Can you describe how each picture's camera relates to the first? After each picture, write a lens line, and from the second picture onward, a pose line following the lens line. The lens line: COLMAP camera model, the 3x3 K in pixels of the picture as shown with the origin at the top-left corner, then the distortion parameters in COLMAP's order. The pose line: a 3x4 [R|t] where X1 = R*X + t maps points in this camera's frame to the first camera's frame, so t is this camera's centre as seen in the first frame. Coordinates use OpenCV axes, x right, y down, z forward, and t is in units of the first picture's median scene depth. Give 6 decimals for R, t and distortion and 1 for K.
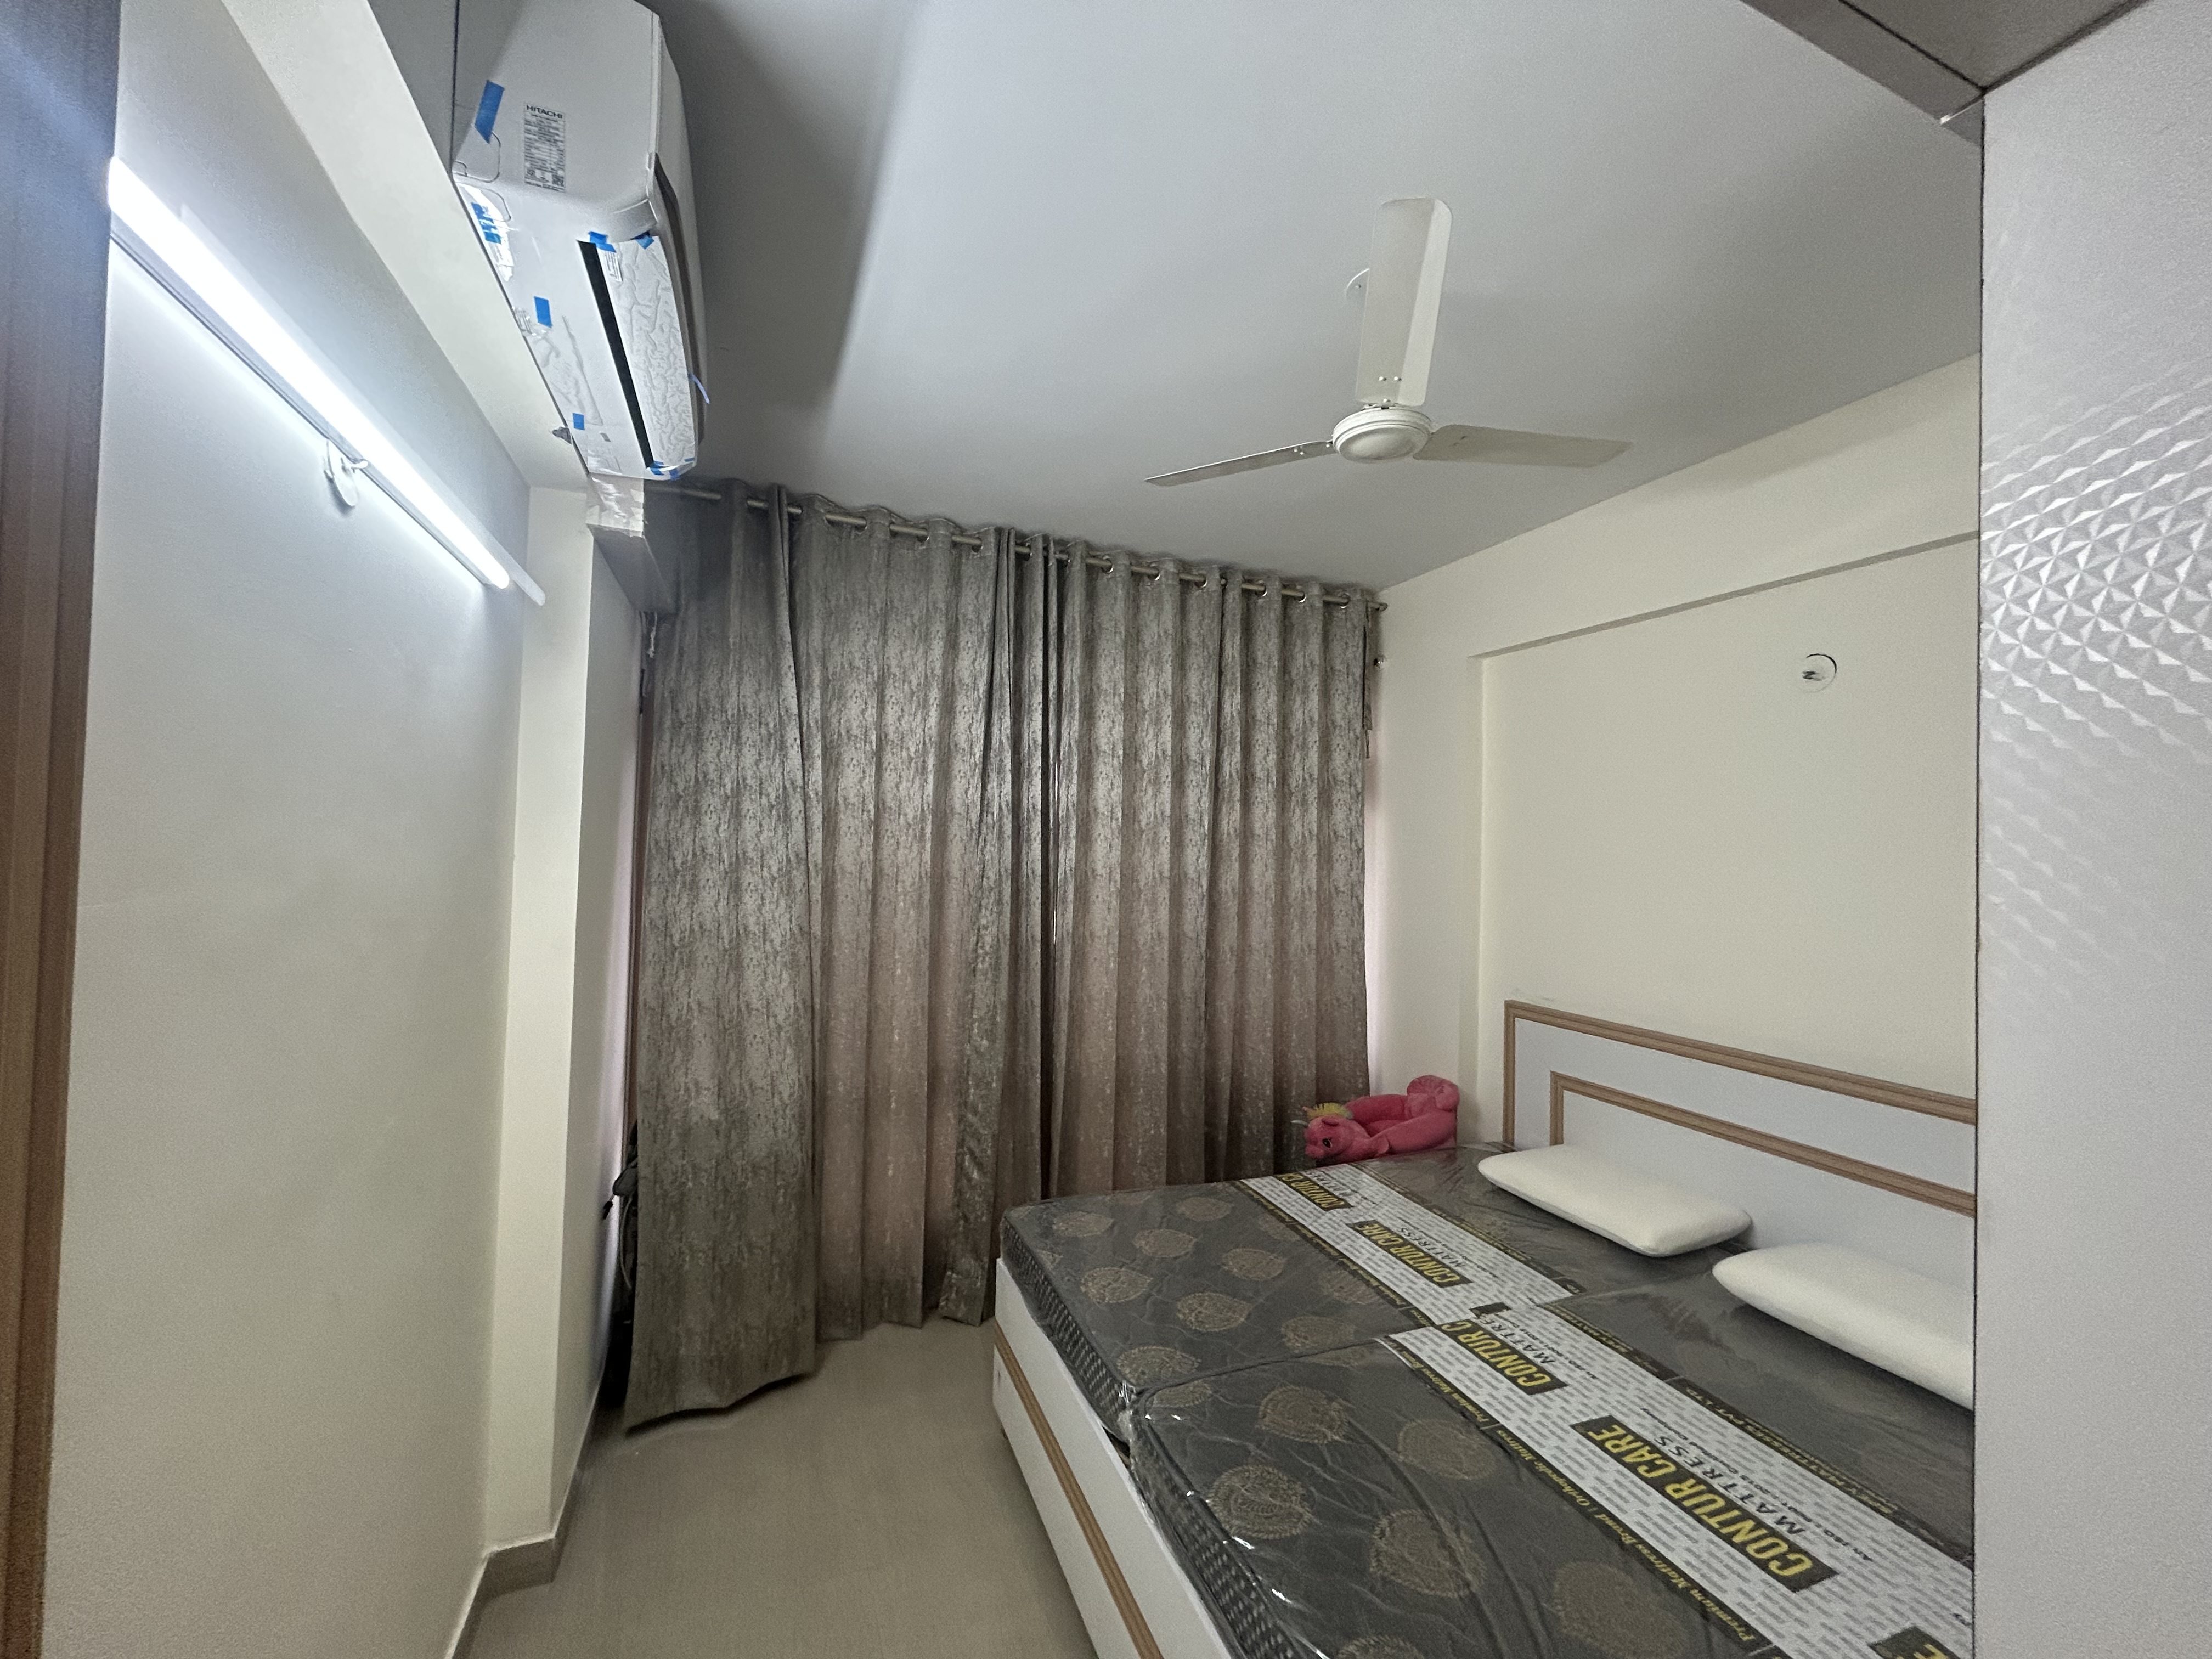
lens RADIAL K [[892.6, 0, 1108.4], [0, 892.6, 830.1], [0, 0, 1]] dist [-0.001740, 0.000941]
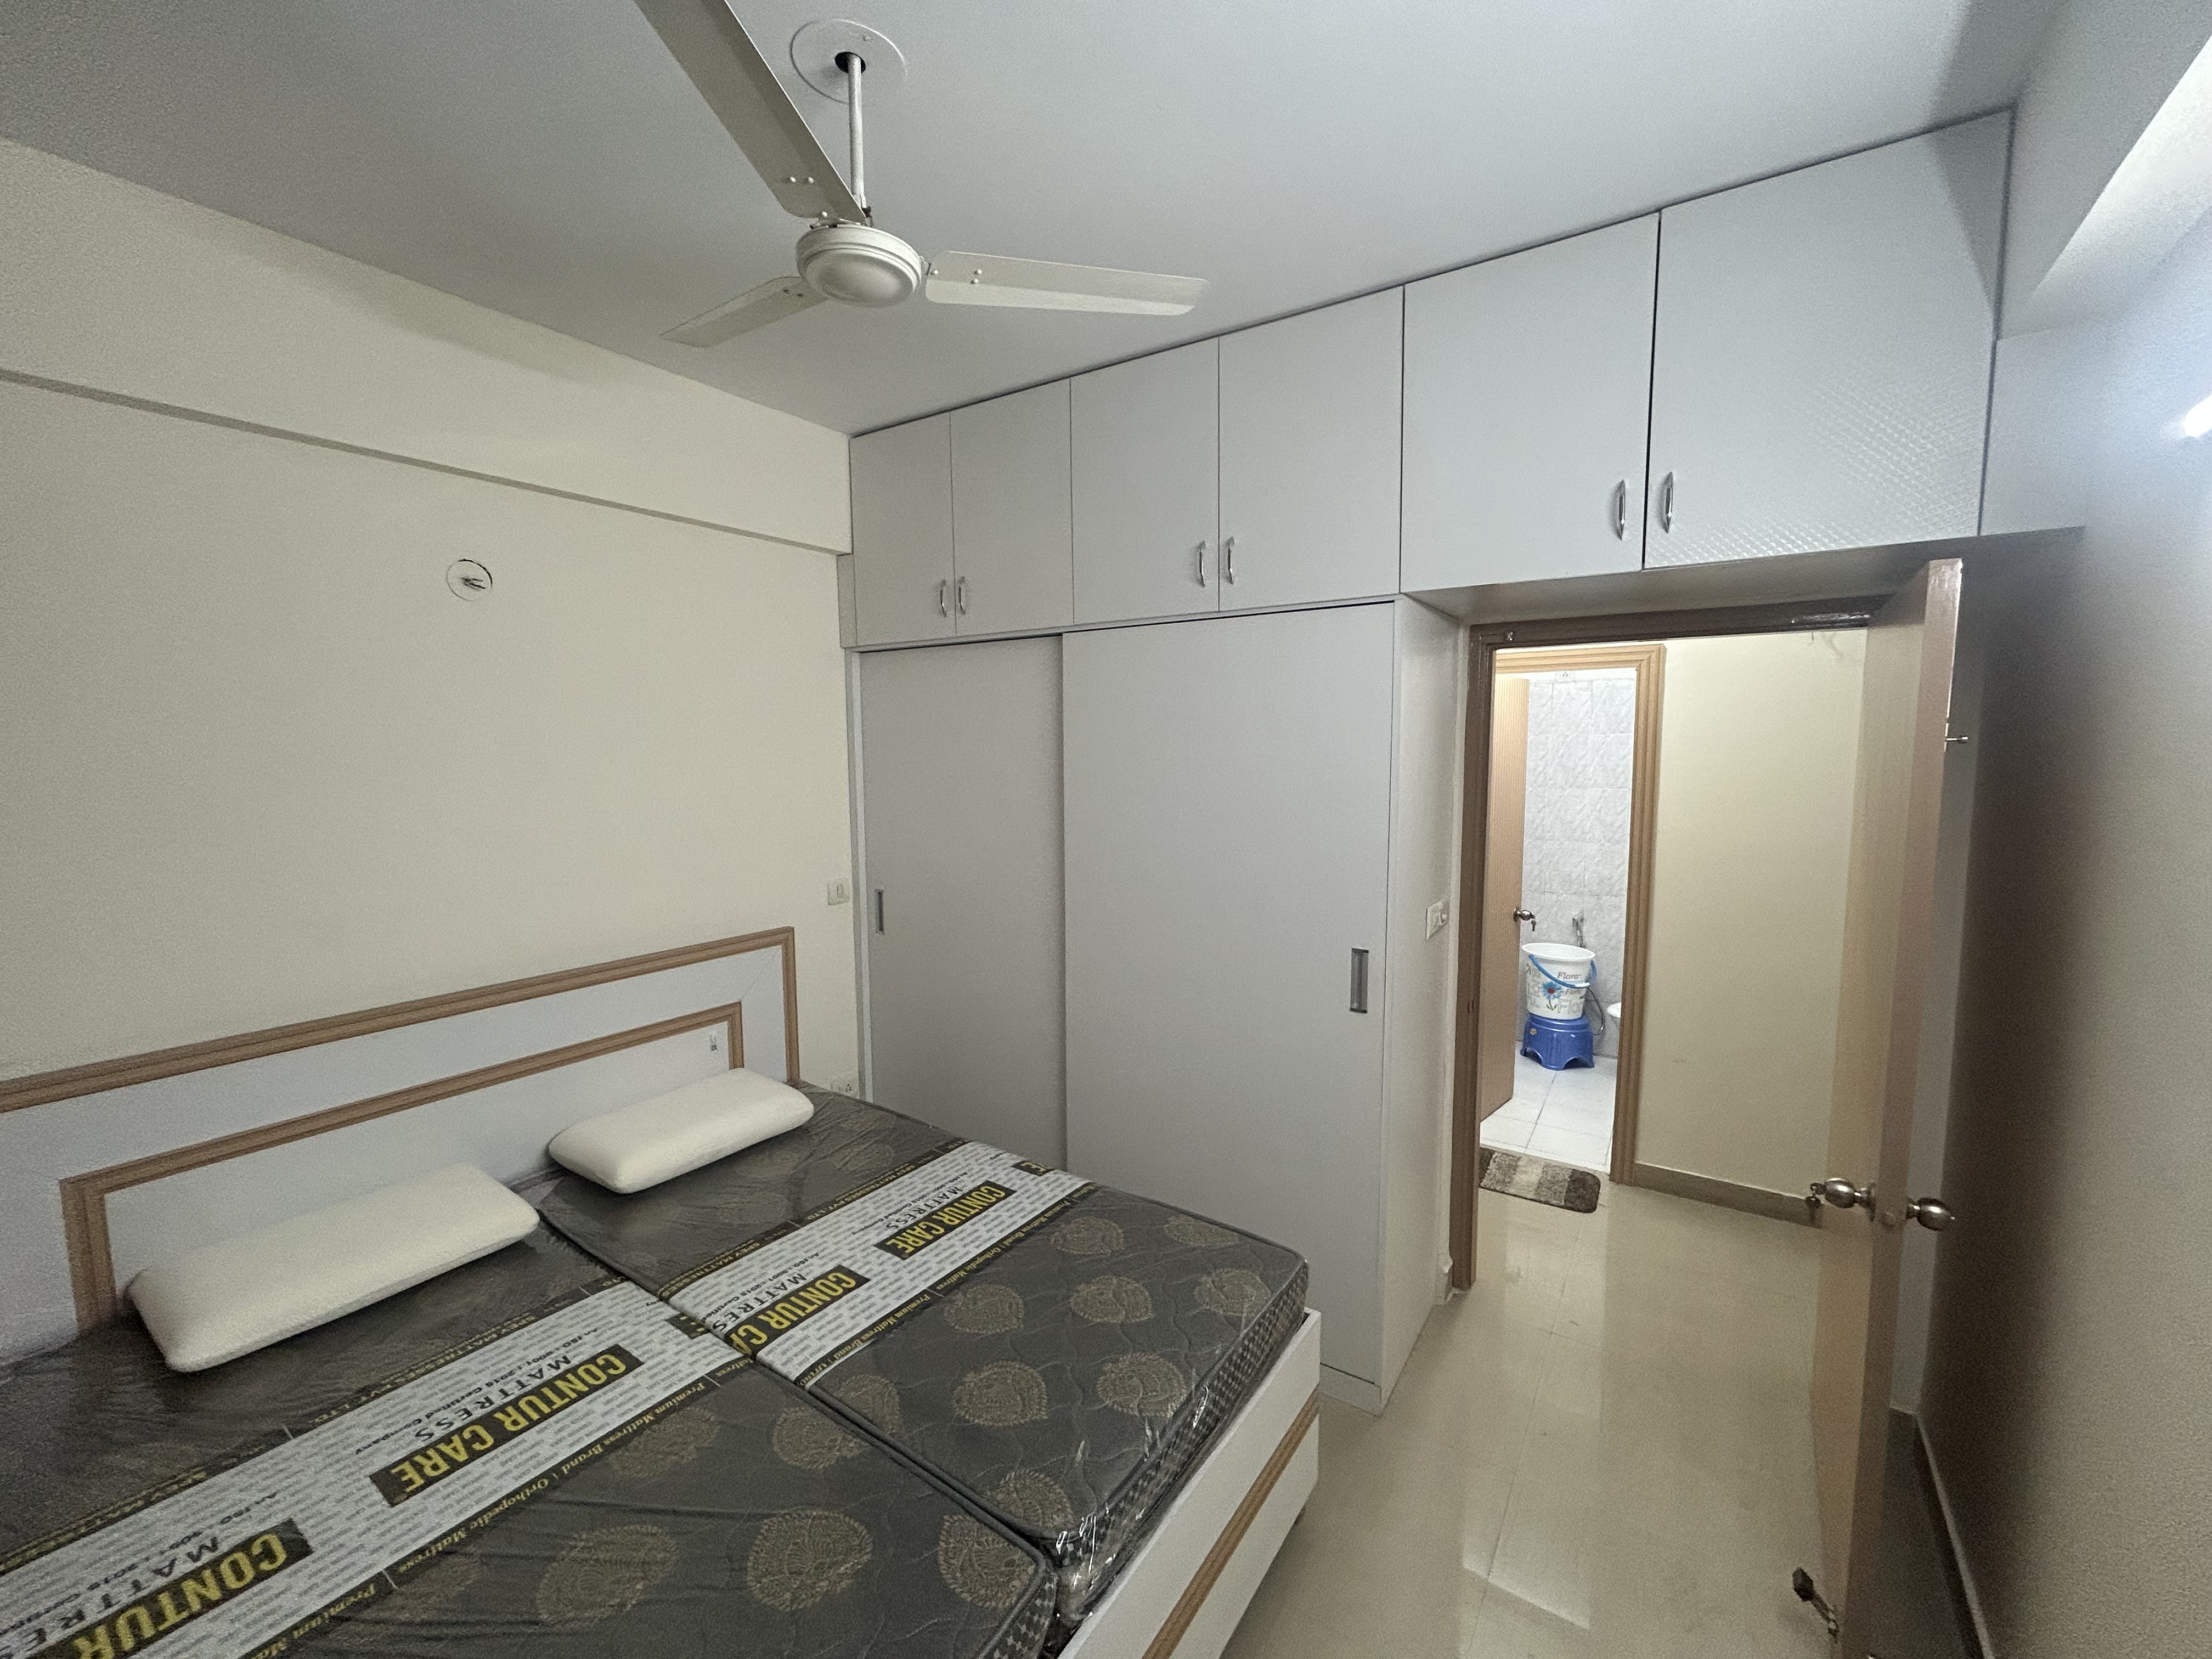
lens RADIAL K [[892.6, 0, 1109.9], [0, 892.6, 826.8], [0, 0, 1]] dist [-0.001740, 0.000941]
pose [[-0.565274, -0.087041, 0.820298, -0.476265], [-0.021057, 0.995616, 0.091133, -0.019871], [-0.824634, 0.034242, -0.564629, 1.198040]]
